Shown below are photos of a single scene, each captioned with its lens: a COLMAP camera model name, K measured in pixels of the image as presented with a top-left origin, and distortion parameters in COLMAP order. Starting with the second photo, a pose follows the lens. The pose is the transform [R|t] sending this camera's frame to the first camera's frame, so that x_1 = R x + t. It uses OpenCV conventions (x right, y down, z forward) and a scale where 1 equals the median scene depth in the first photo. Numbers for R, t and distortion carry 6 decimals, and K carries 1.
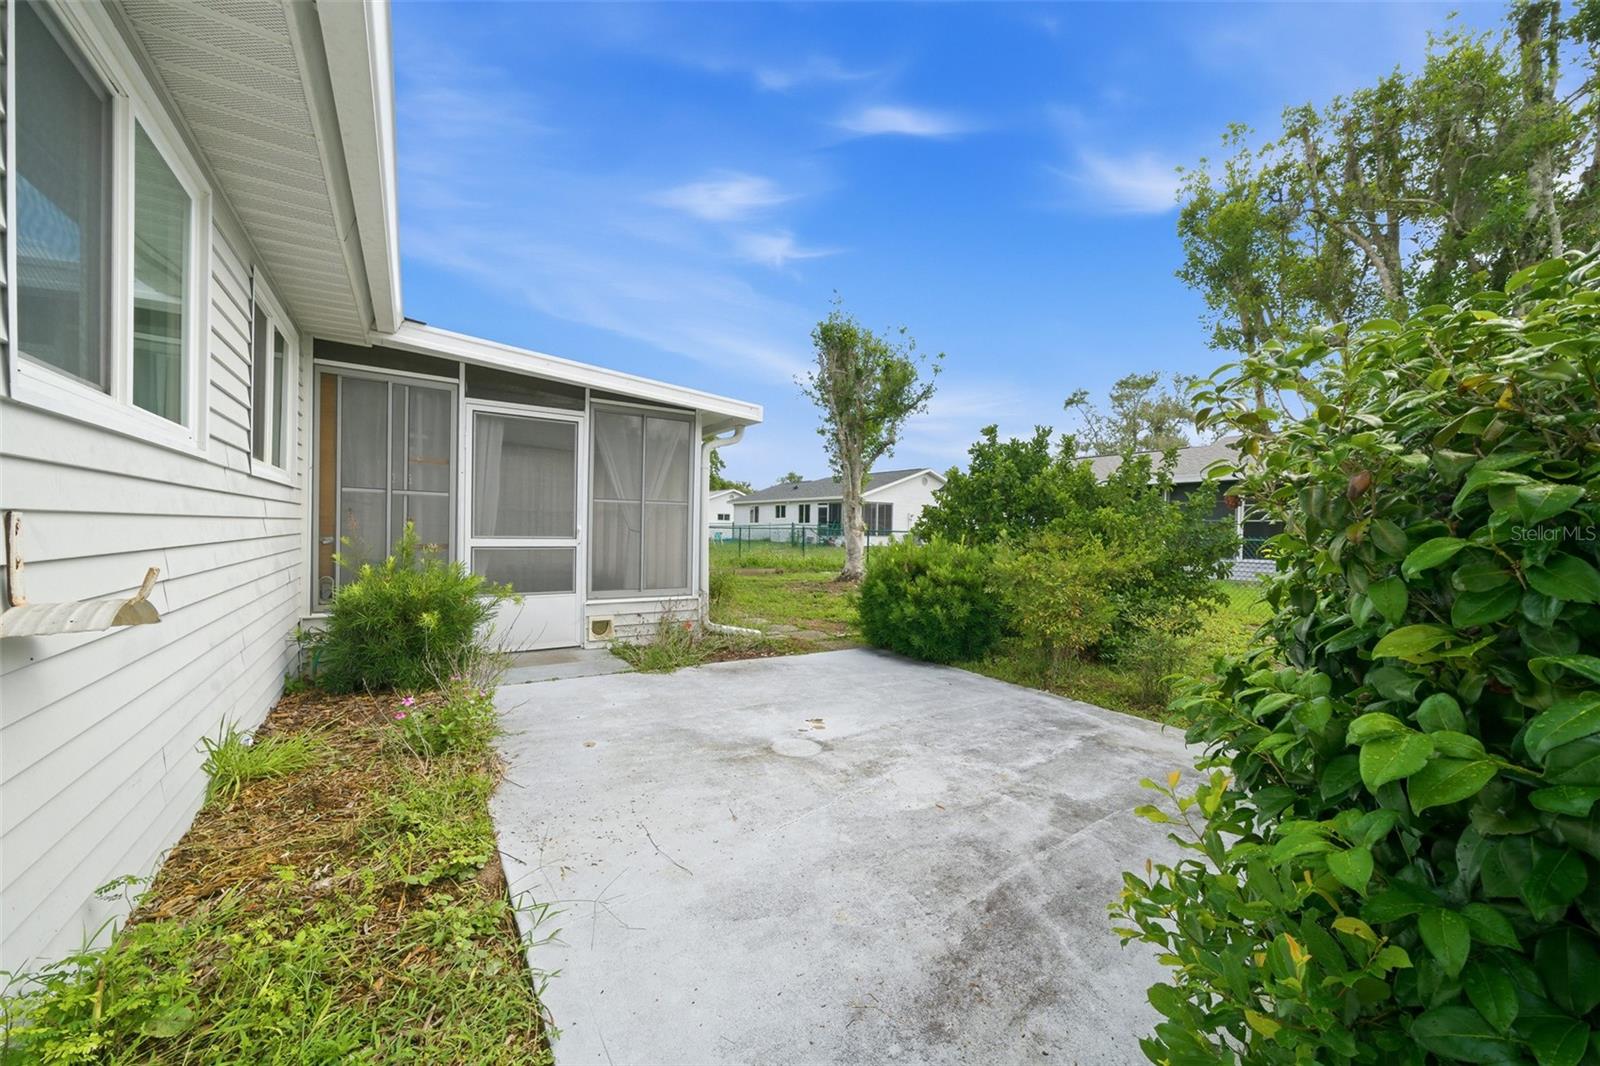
lens RADIAL K [[565.5, 0, 805.6], [0, 565.5, 538.2], [0, 0, 1]] dist [0.001464, -0.000327]
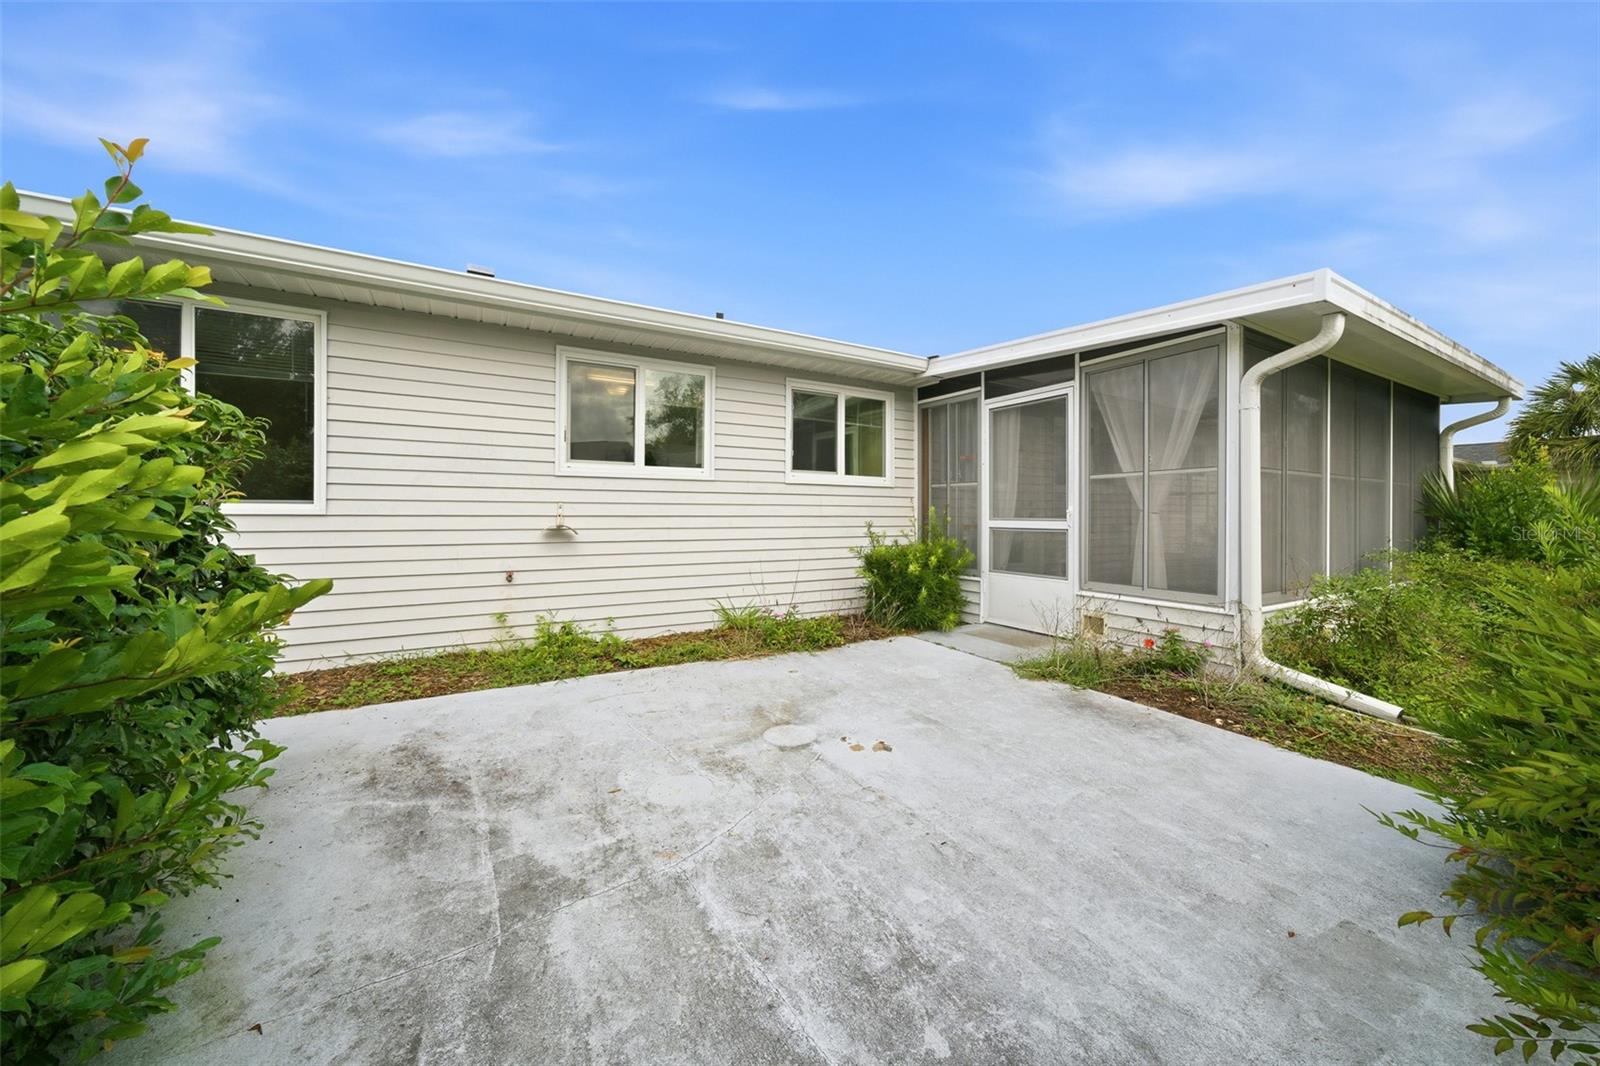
lens RADIAL K [[565.5, 0, 806.8], [0, 565.5, 518.4], [0, 0, 1]] dist [0.001464, -0.000327]
pose [[-0.066921, -0.017273, -0.997609, 0.865918], [-0.014894, 0.999756, -0.016311, 0.030757], [0.997647, 0.013767, -0.067161, 1.034226]]
